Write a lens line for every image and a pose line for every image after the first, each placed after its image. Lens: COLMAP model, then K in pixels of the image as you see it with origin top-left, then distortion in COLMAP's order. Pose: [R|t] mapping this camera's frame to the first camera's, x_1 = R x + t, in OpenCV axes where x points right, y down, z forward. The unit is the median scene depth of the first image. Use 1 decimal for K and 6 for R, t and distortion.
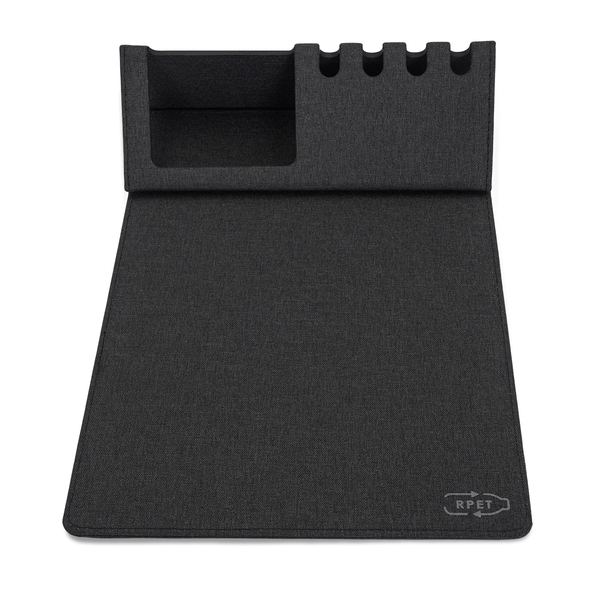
lens RADIAL K [[1140.2, 0, 277.7], [0, 1140.2, 318.9], [0, 0, 1]] dist [0.034318, 0.000000]
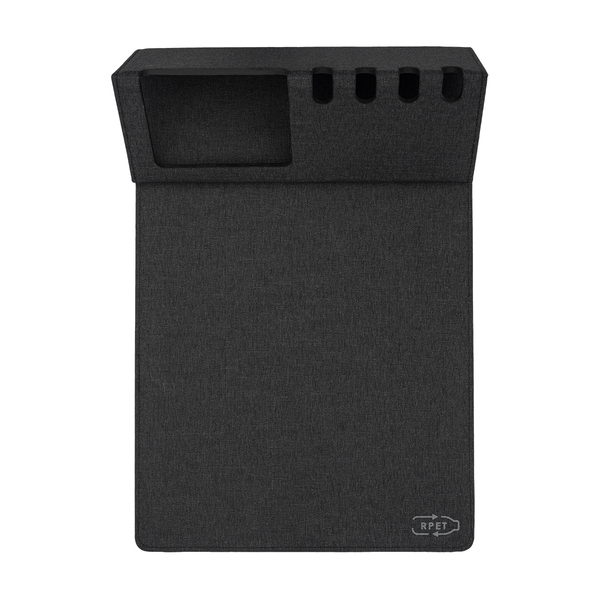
lens RADIAL K [[1113.4, 0, 304.7], [0, 1113.4, 302.3], [0, 0, 1]] dist [0.012660, 0.000000]
pose [[0.998758, -0.045214, 0.020947, 0.000363], [0.020225, 0.751987, 0.658867, -0.771650], [-0.045542, -0.657625, 0.751968, 0.144811]]
